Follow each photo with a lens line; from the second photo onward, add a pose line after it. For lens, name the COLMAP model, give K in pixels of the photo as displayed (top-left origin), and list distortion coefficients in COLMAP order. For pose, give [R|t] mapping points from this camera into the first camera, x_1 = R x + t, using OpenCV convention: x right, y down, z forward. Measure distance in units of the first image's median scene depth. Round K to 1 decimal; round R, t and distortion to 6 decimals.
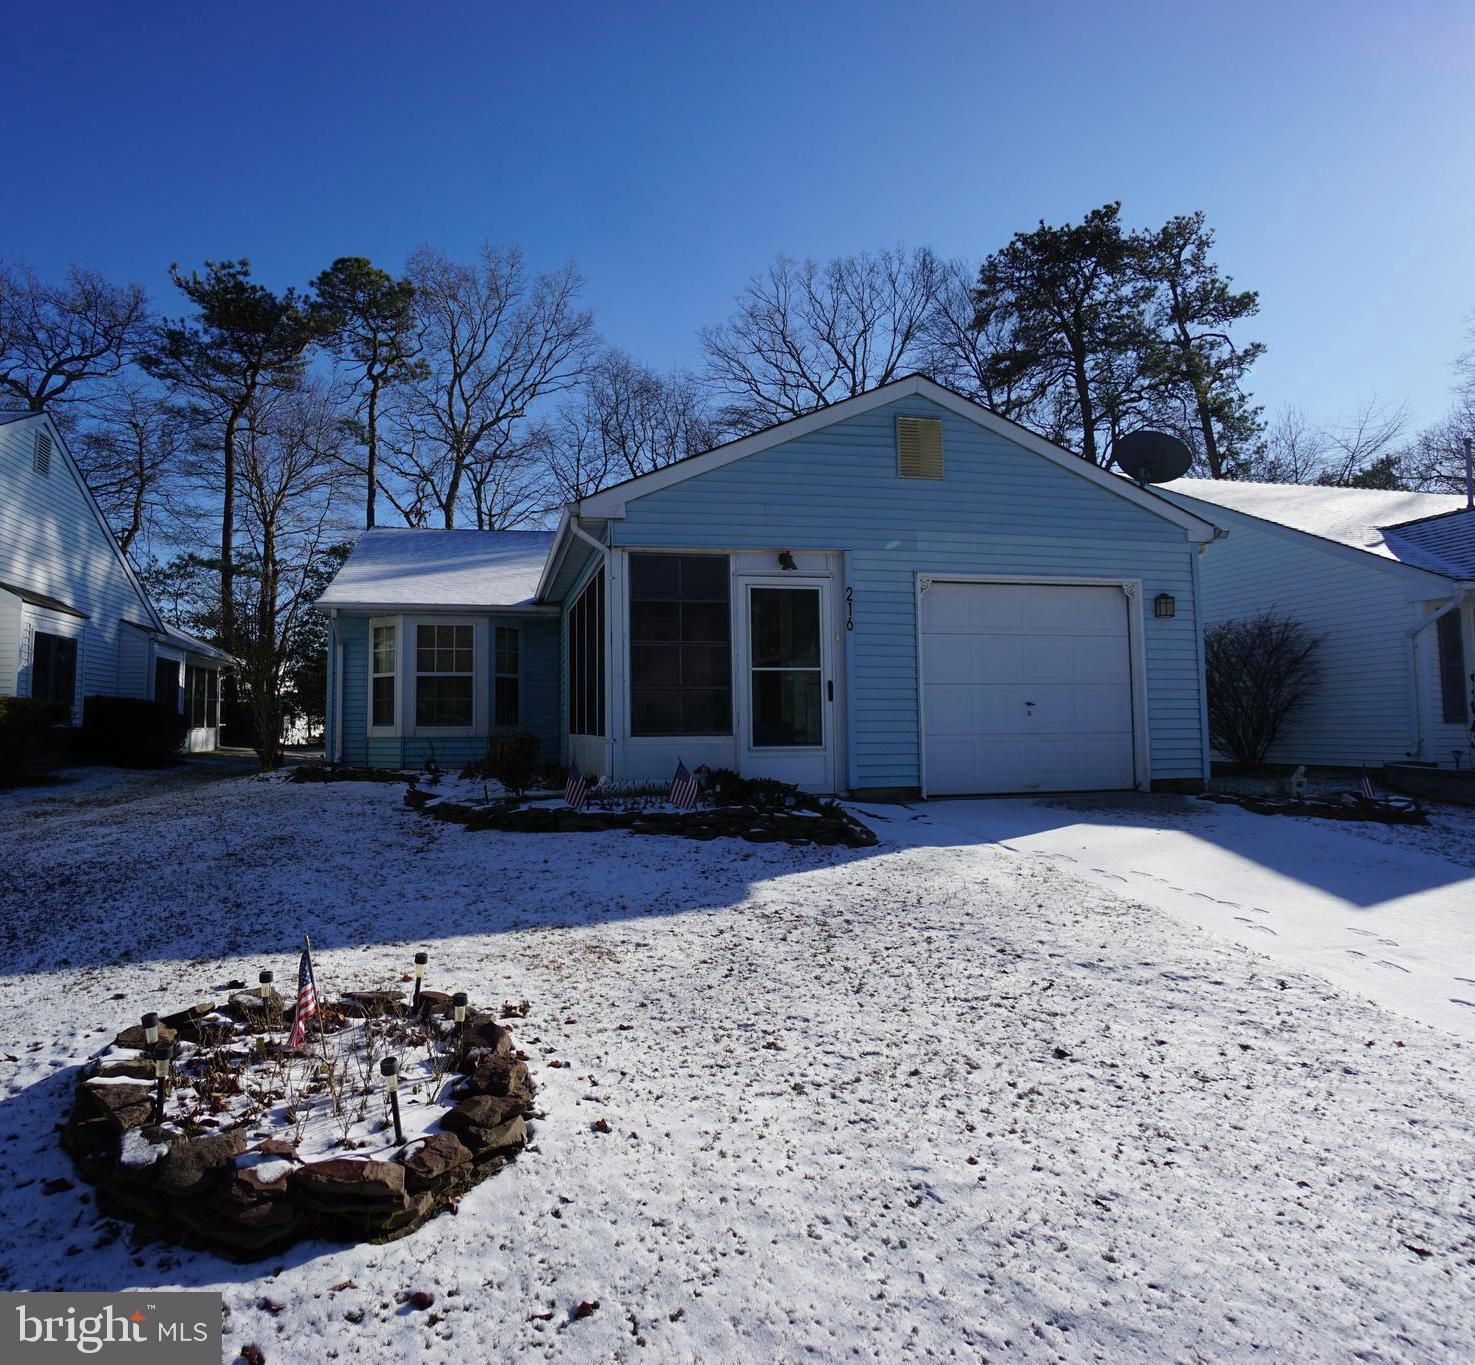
lens RADIAL K [[909.6, 0, 736.6], [0, 909.6, 635.3], [0, 0, 1]] dist [-0.067602, 0.033417]
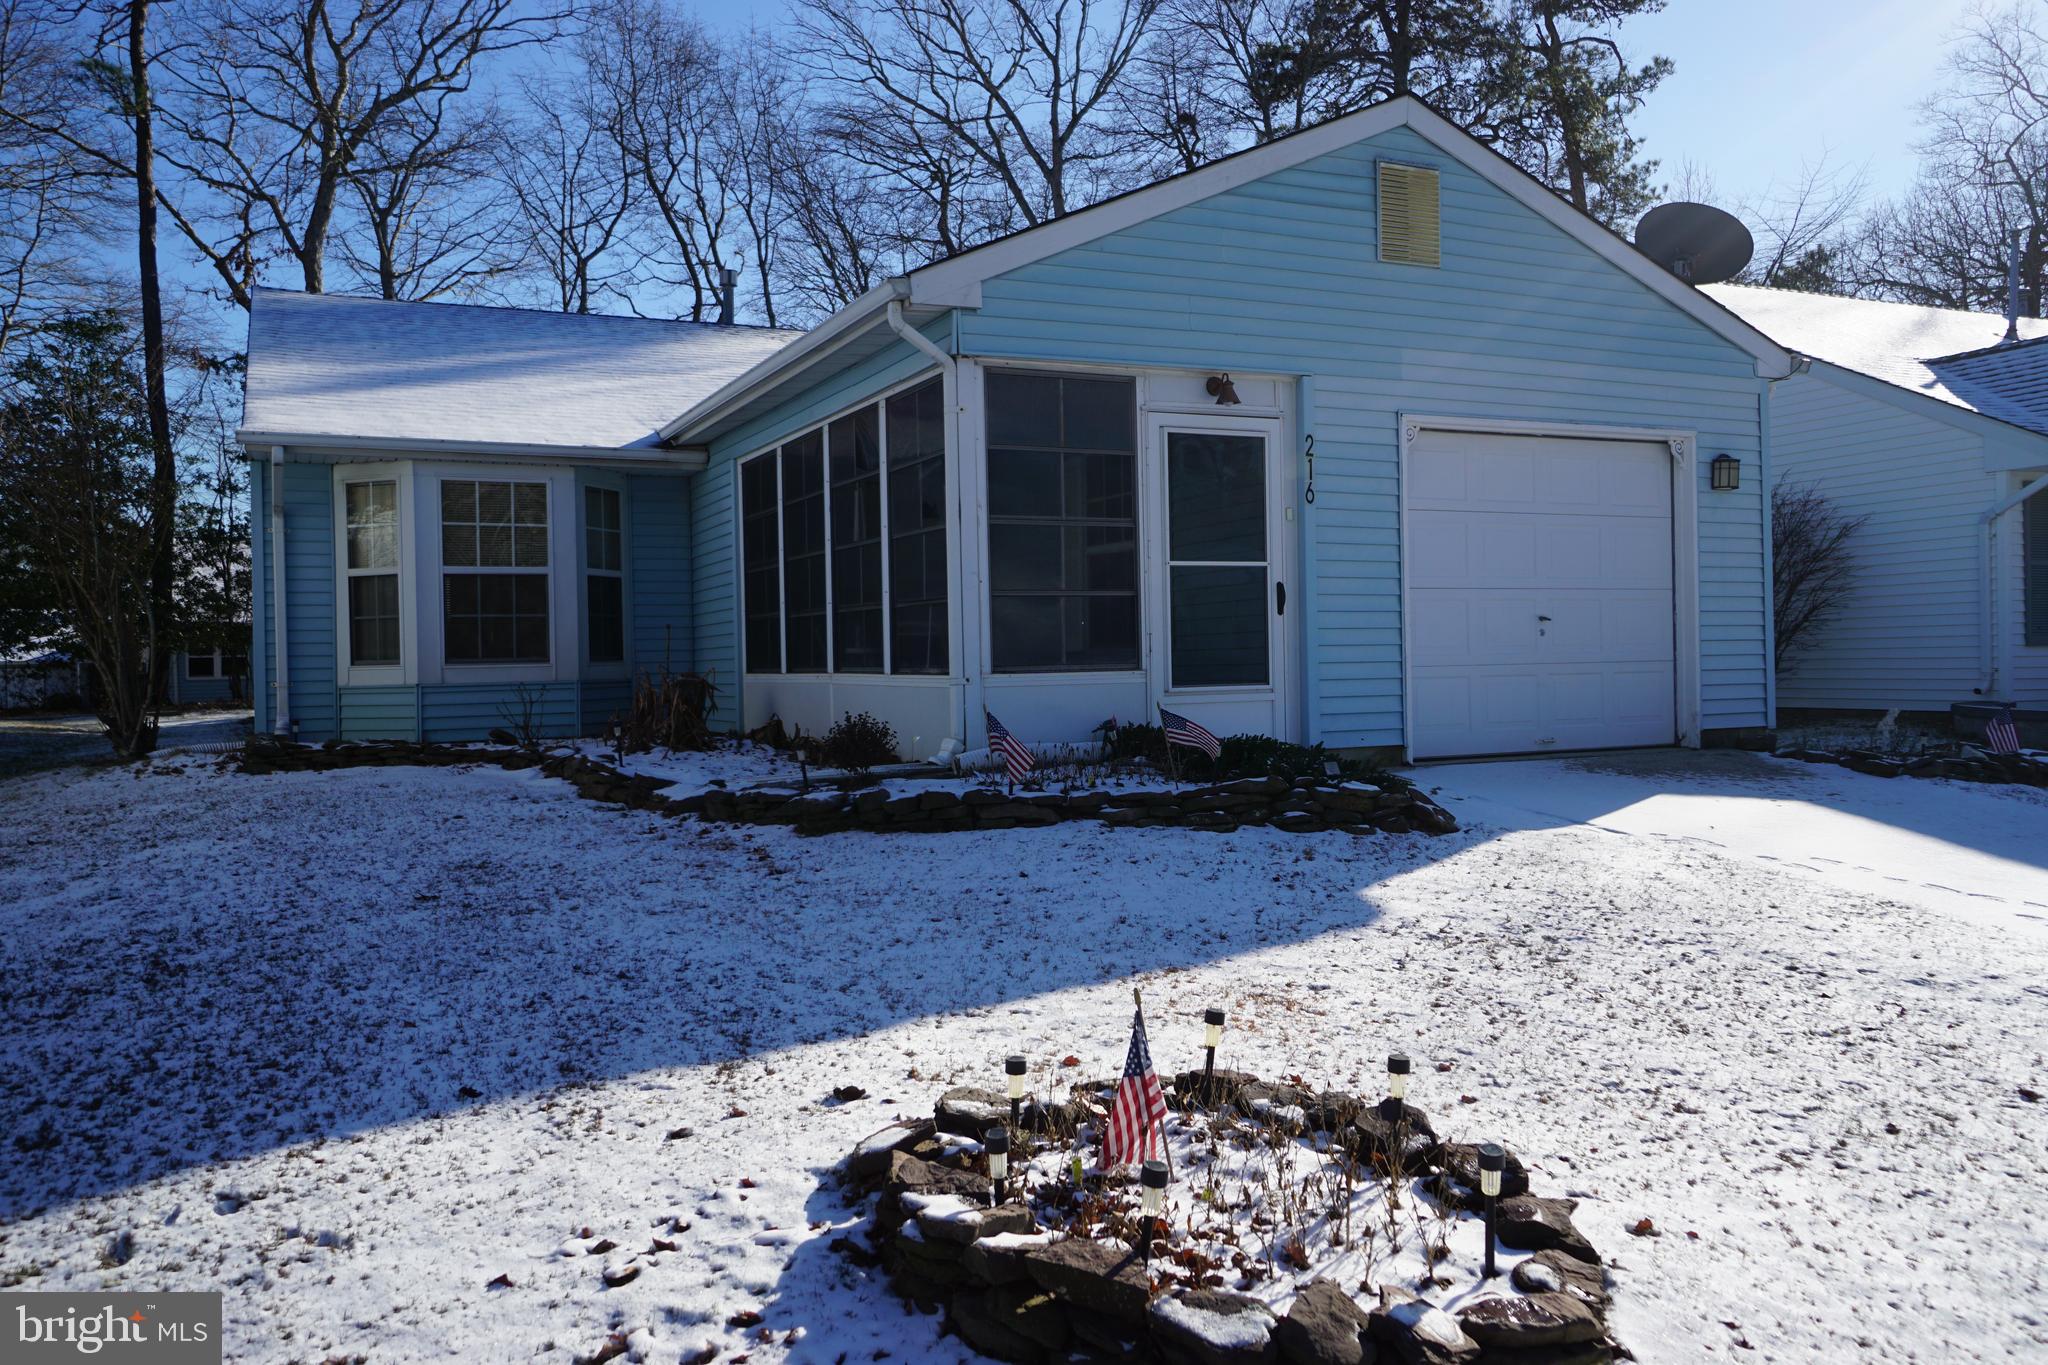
lens RADIAL K [[1549.5, 0, 1023.1], [0, 1549.5, 628.1], [0, 0, 1]] dist [0.005844, 0.057812]
pose [[0.968349, -0.005456, 0.249541, -0.305030], [-0.014076, 0.996976, 0.076419, 0.001457], [-0.249203, -0.077513, 0.965344, -0.001805]]
